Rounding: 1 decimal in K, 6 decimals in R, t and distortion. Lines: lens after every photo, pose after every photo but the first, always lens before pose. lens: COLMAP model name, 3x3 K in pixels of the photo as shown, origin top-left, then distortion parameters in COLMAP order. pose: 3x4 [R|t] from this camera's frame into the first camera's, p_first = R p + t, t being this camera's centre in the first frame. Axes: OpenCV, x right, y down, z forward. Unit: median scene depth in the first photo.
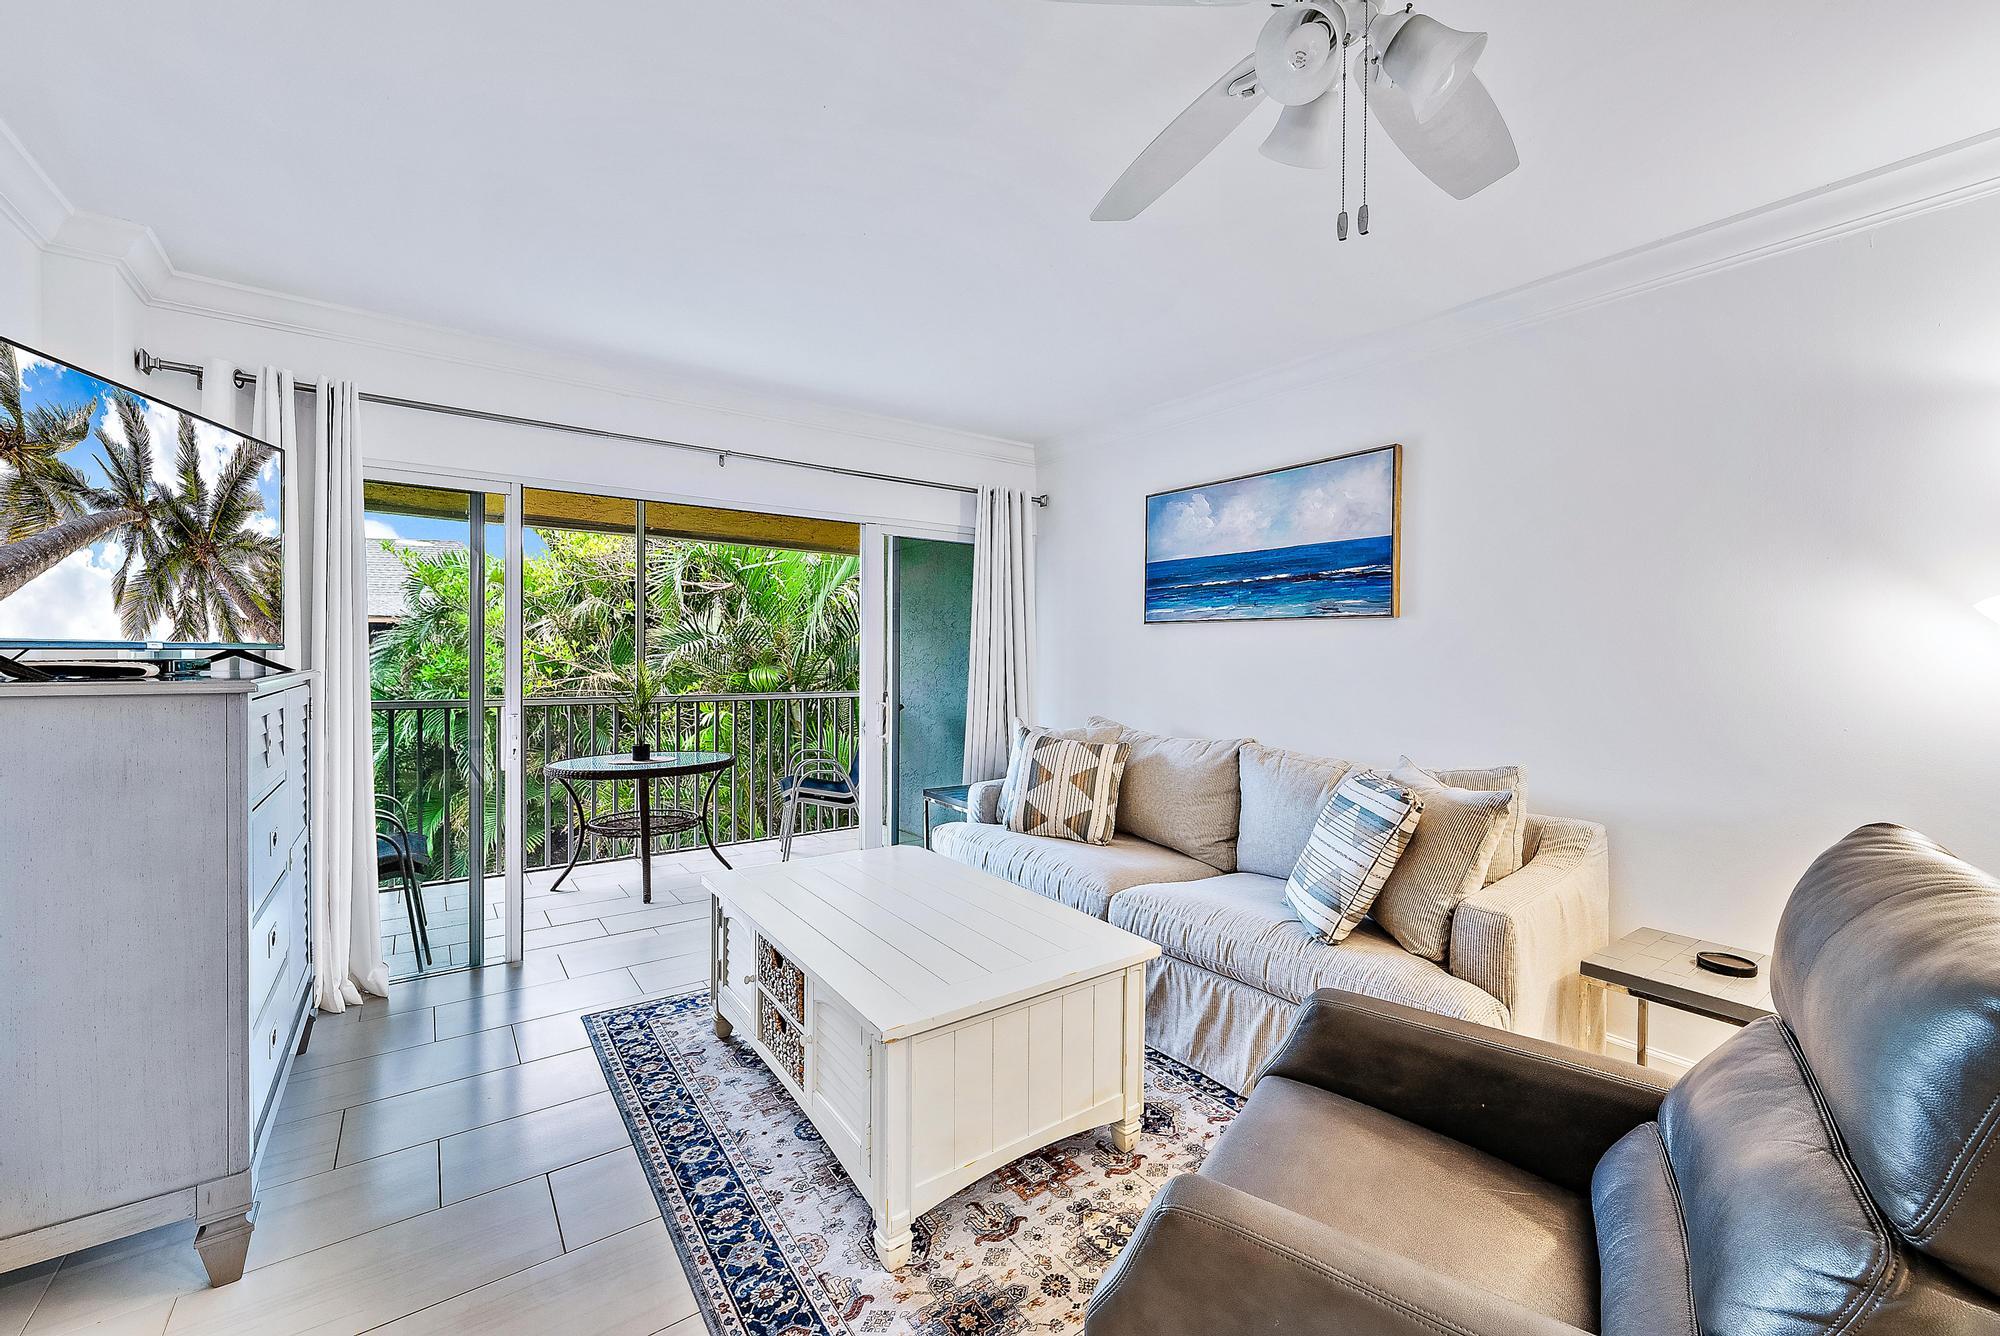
lens RADIAL K [[786.9, 0, 1004.3], [0, 786.9, 663.7], [0, 0, 1]] dist [-0.000654, -0.000143]
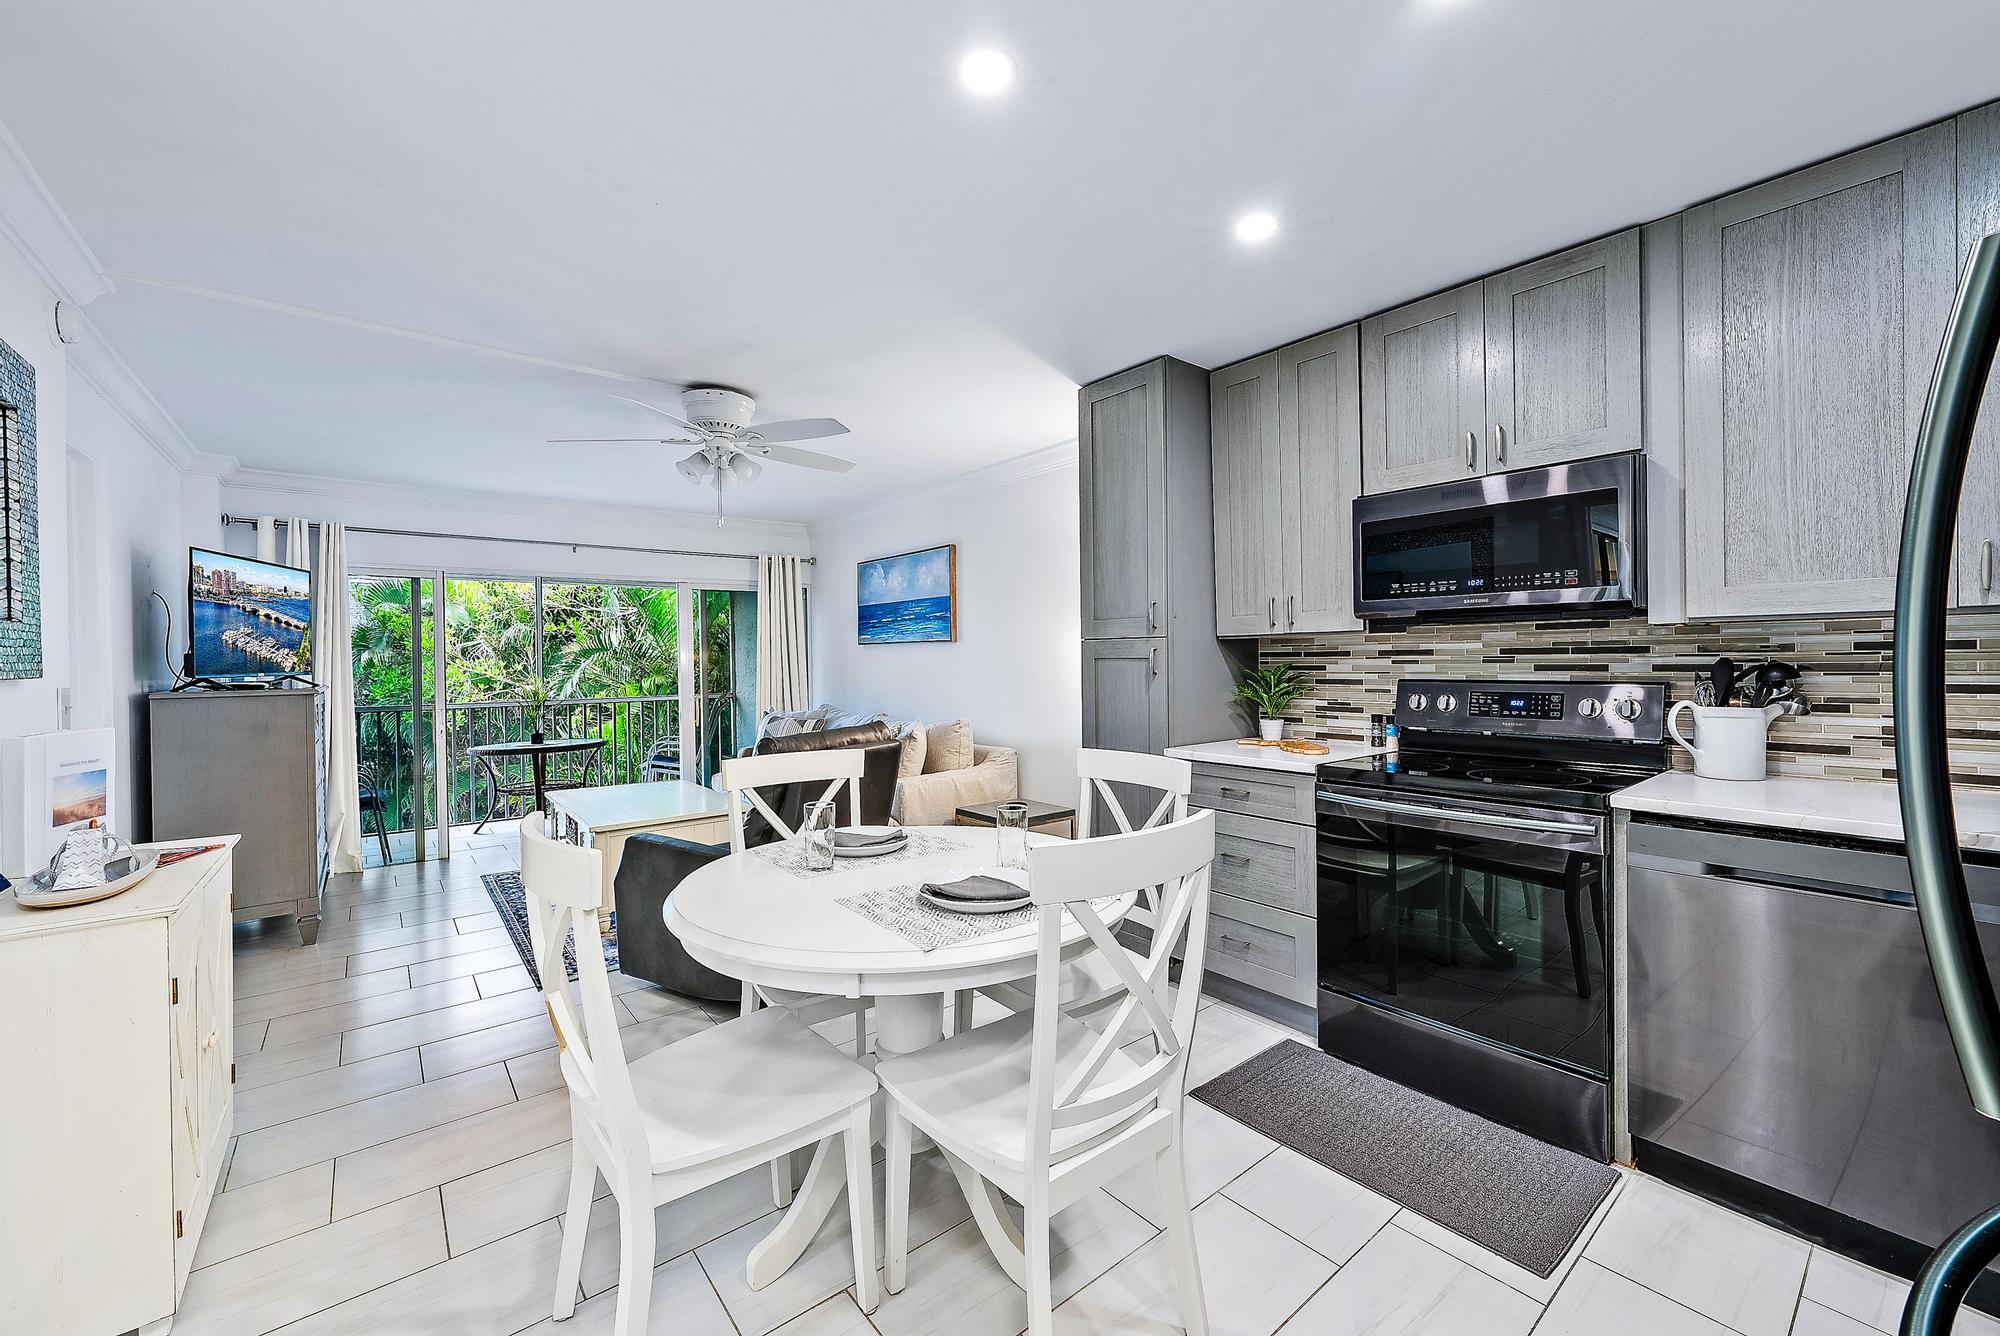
lens RADIAL K [[786.9, 0, 1004.3], [0, 786.9, 663.7], [0, 0, 1]] dist [-0.000654, -0.000143]
pose [[0.998735, -0.022789, 0.044822, 0.532795], [0.023065, 0.999718, -0.005659, 0.003124], [-0.044680, 0.006686, 0.998979, -0.772163]]
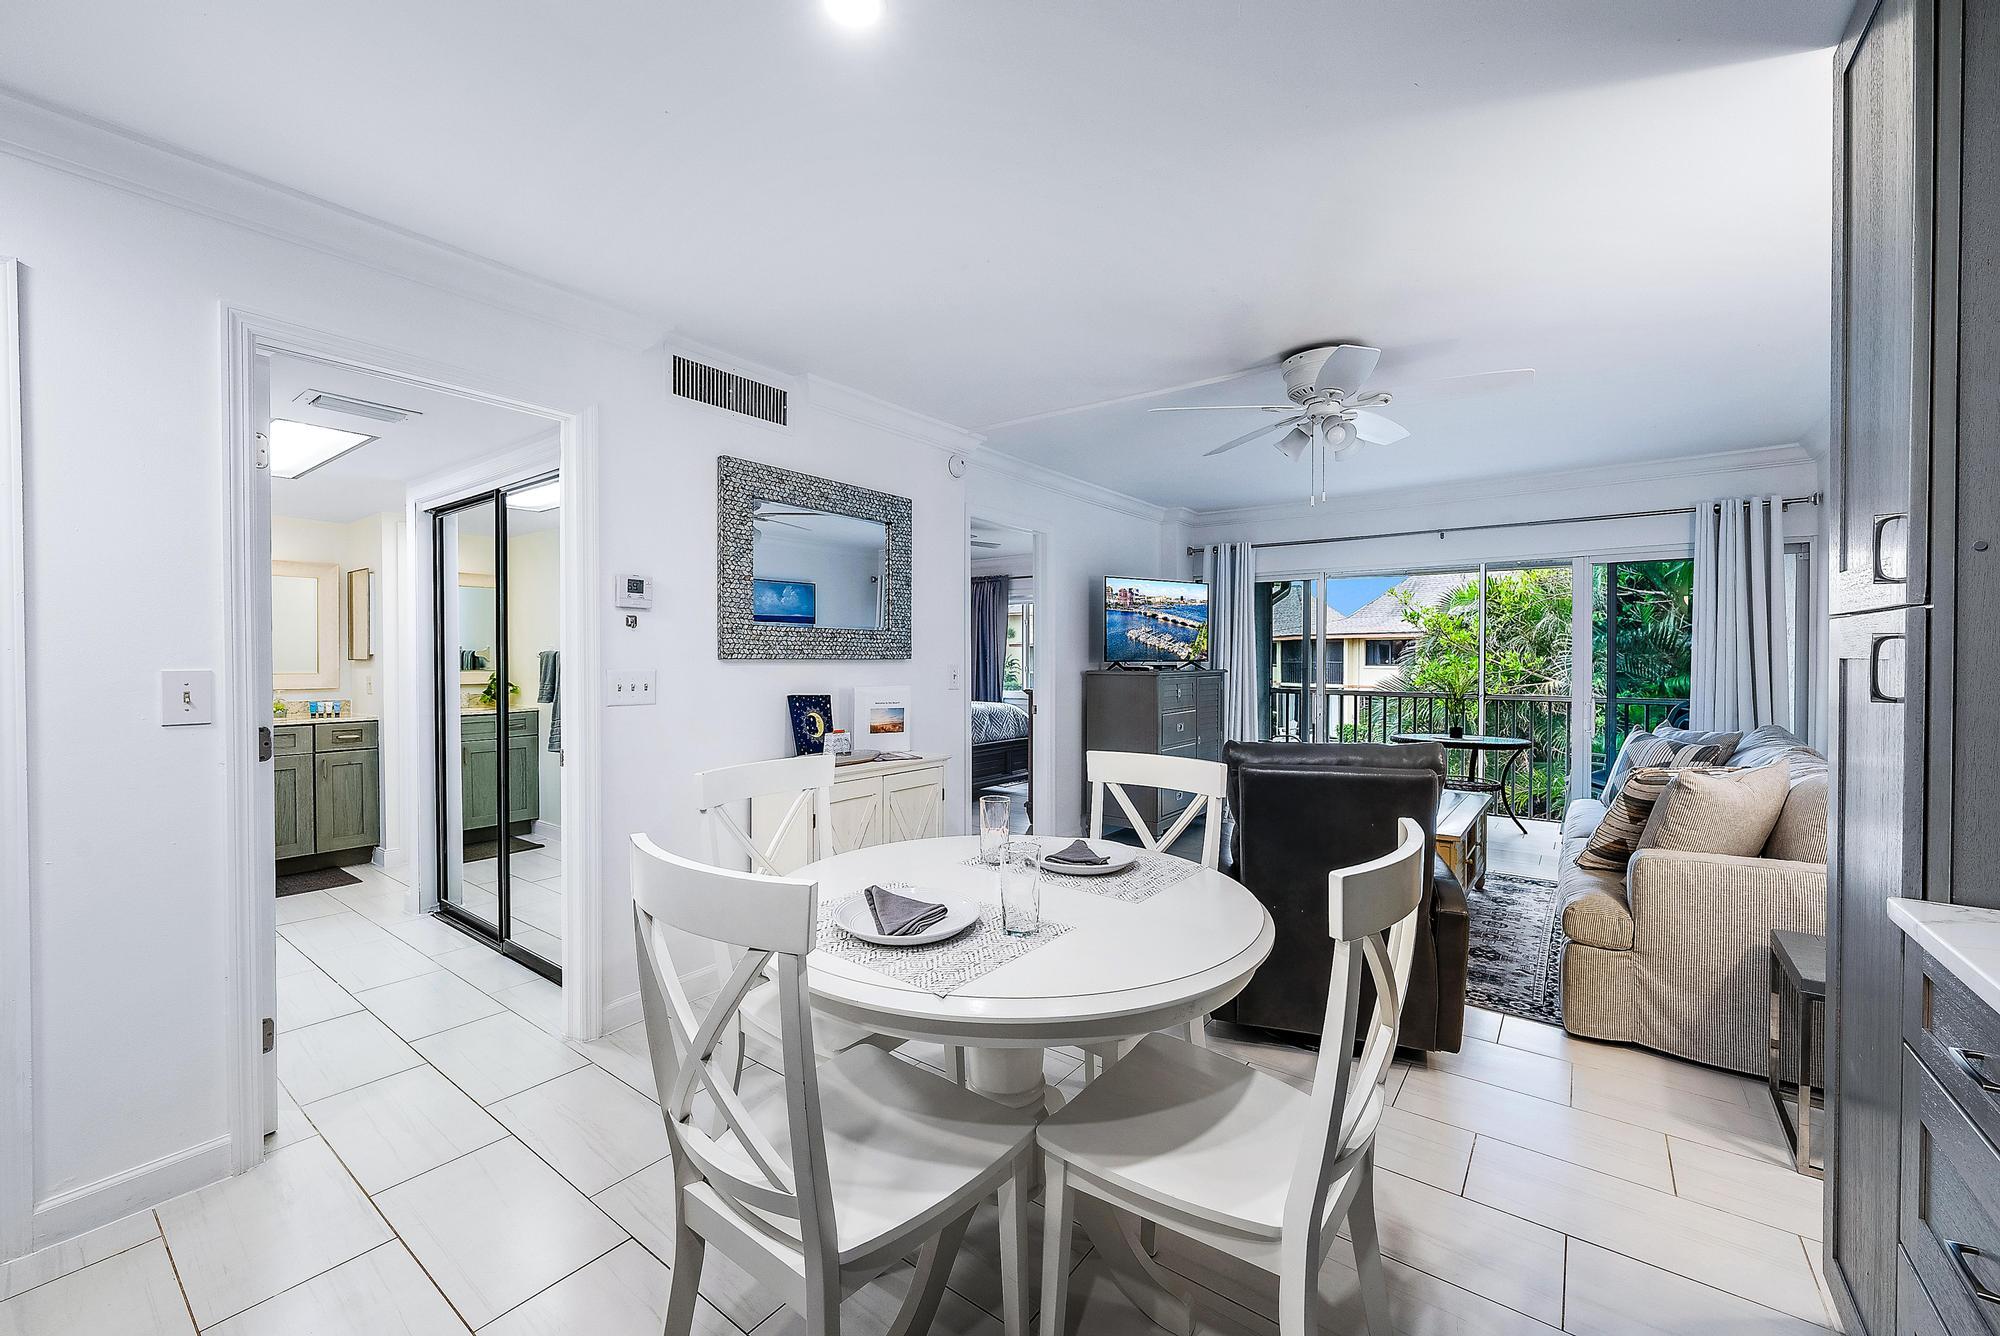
lens RADIAL K [[786.9, 0, 1004.3], [0, 786.9, 663.7], [0, 0, 1]] dist [-0.000654, -0.000143]
pose [[0.292054, 0.003100, -0.956397, 1.024702], [-0.015955, 0.999871, -0.001631, 0.001821], [0.956269, 0.015736, 0.292065, -0.287432]]
